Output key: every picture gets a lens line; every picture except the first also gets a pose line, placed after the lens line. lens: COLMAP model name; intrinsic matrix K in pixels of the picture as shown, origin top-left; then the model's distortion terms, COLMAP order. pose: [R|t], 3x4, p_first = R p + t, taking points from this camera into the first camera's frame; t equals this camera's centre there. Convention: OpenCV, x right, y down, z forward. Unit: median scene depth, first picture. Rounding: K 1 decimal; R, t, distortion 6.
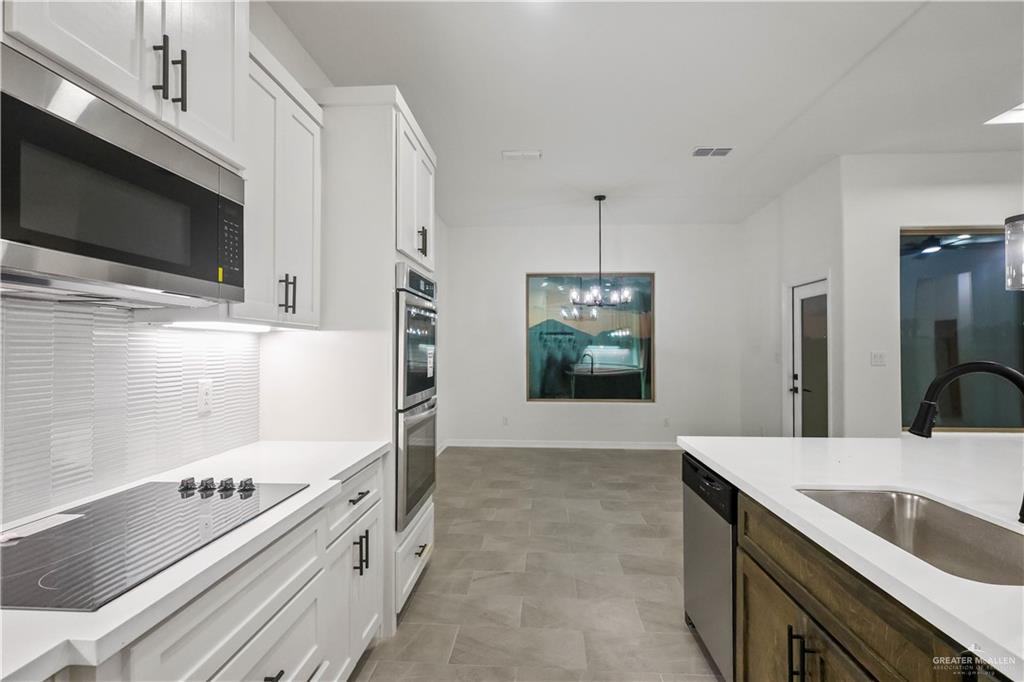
lens RADIAL K [[484.2, 0, 512.0], [0, 484.2, 341.0], [0, 0, 1]] dist [0.000231, 0.000097]
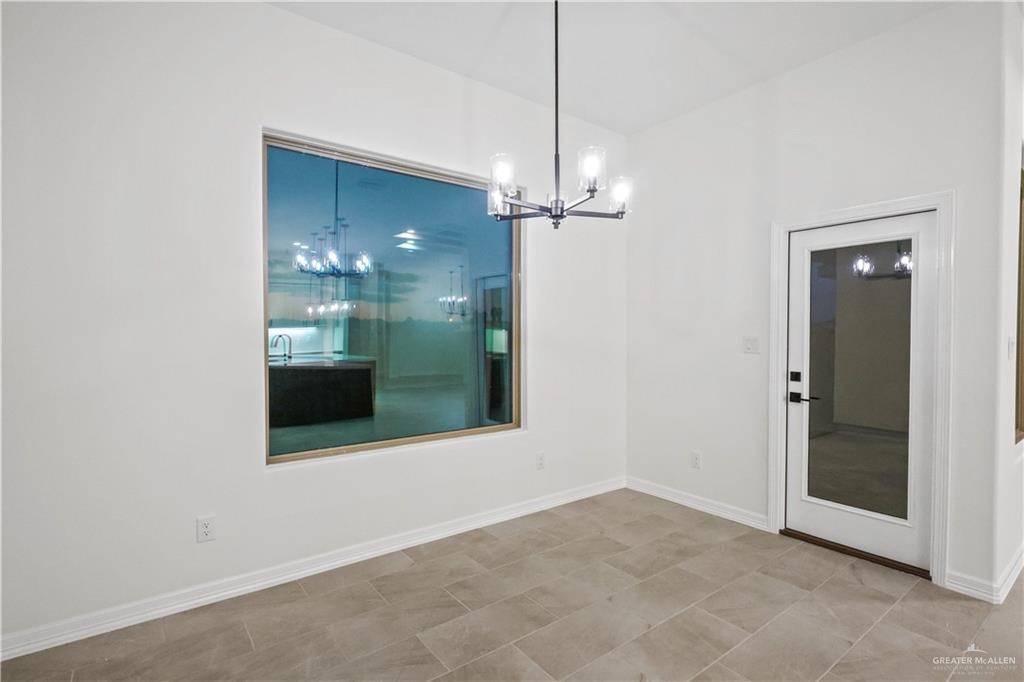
lens RADIAL K [[484.2, 0, 512.0], [0, 484.2, 341.0], [0, 0, 1]] dist [0.000231, 0.000097]
pose [[0.759782, -0.008768, 0.650119, -0.093318], [-0.015796, 0.999365, 0.031940, 0.013885], [-0.649987, -0.034536, 0.759161, 0.756151]]
